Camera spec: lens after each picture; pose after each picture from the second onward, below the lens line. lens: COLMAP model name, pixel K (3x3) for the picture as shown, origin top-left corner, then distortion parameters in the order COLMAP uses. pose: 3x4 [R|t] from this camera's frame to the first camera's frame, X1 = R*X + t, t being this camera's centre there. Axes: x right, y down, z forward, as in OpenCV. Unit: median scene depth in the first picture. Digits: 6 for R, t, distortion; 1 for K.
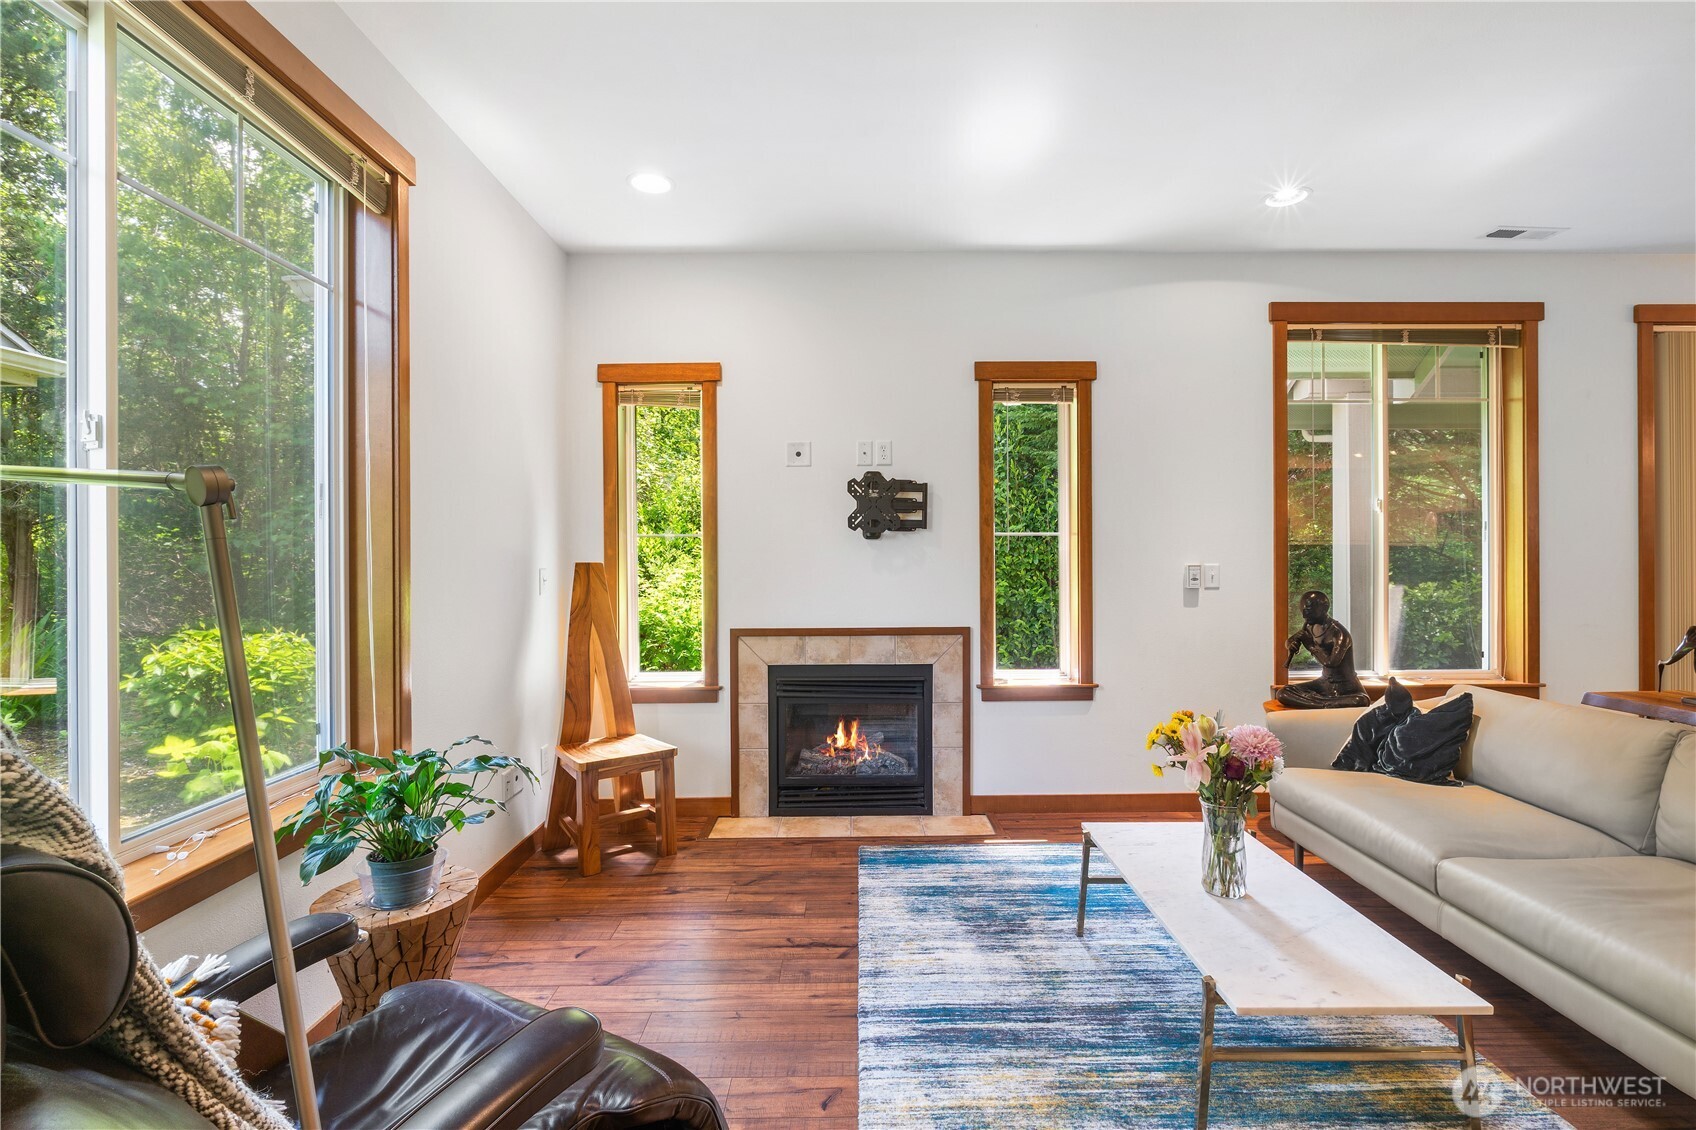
lens RADIAL K [[778.6, 0, 851.6], [0, 778.6, 562.1], [0, 0, 1]] dist [-0.009421, 0.000887]
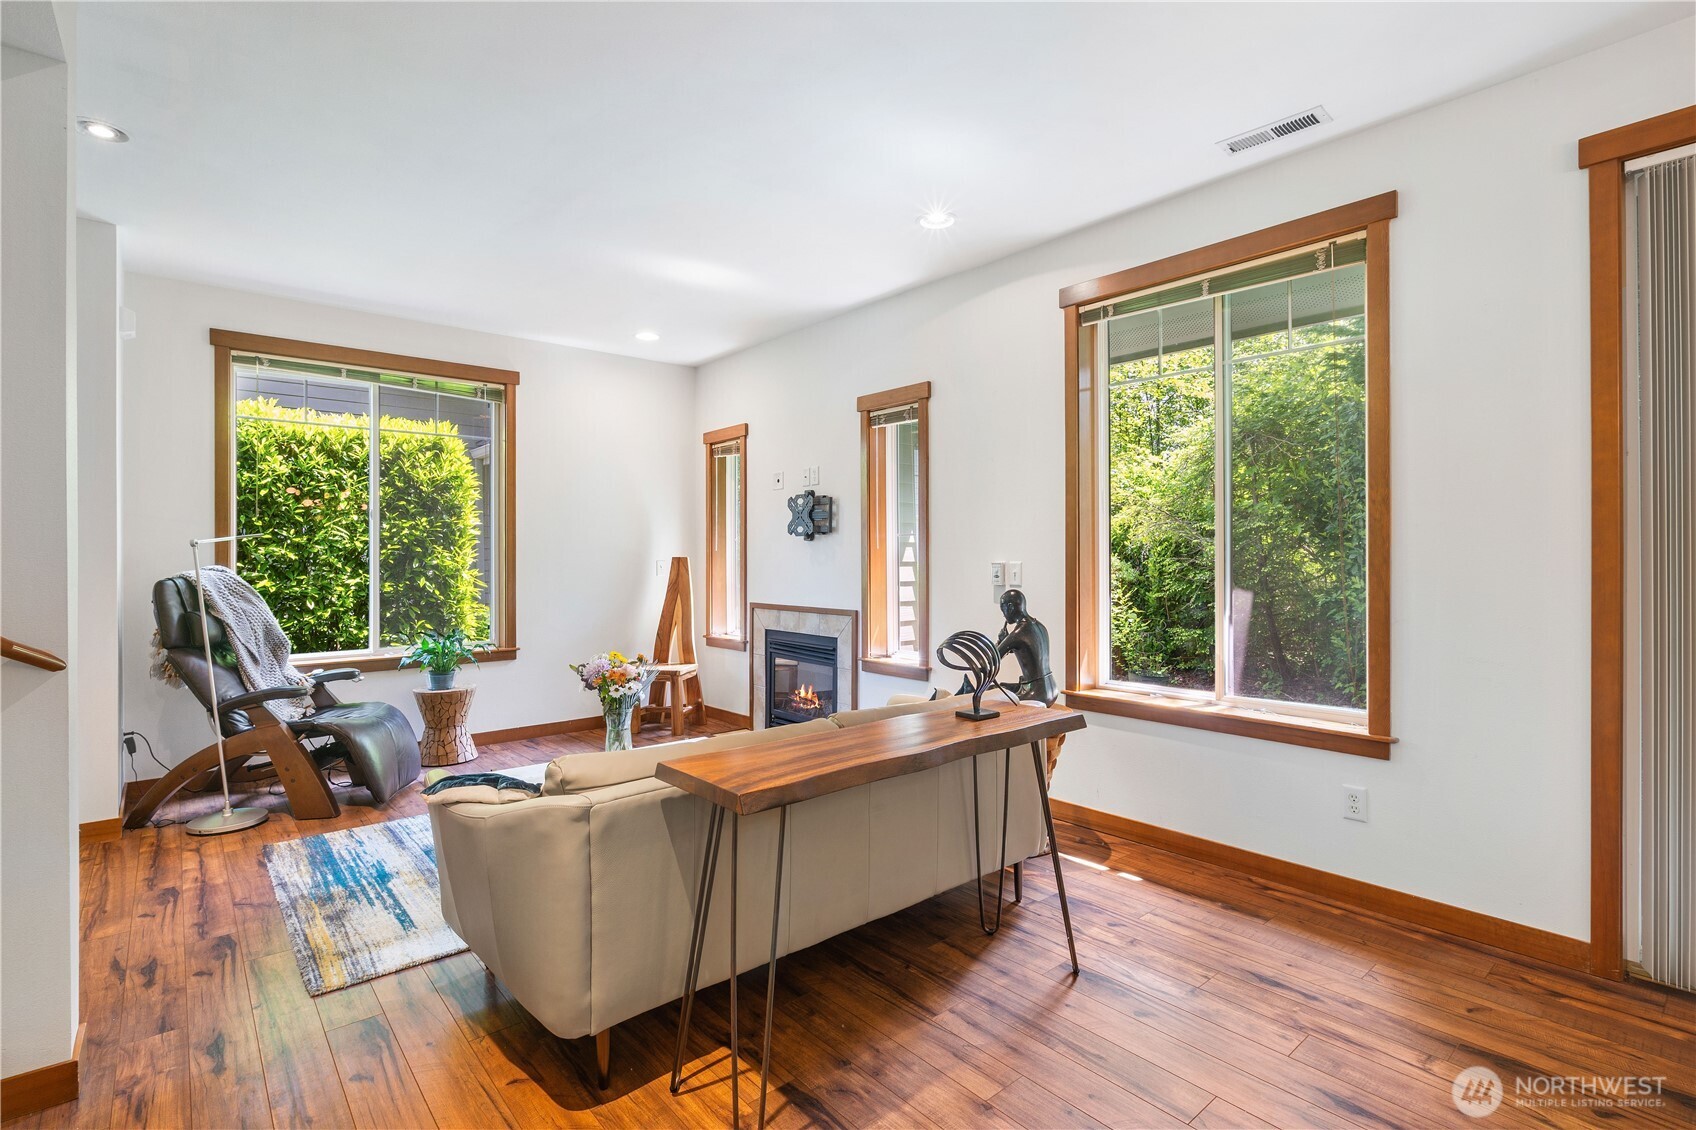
lens RADIAL K [[799.9, 0, 846.2], [0, 799.9, 556.5], [0, 0, 1]] dist [-0.003864, -0.000416]
pose [[0.644000, 0.005739, -0.765004, 1.131222], [-0.003722, 0.999984, 0.004368, -0.008537], [0.765017, 0.000035, 0.644010, 0.161545]]
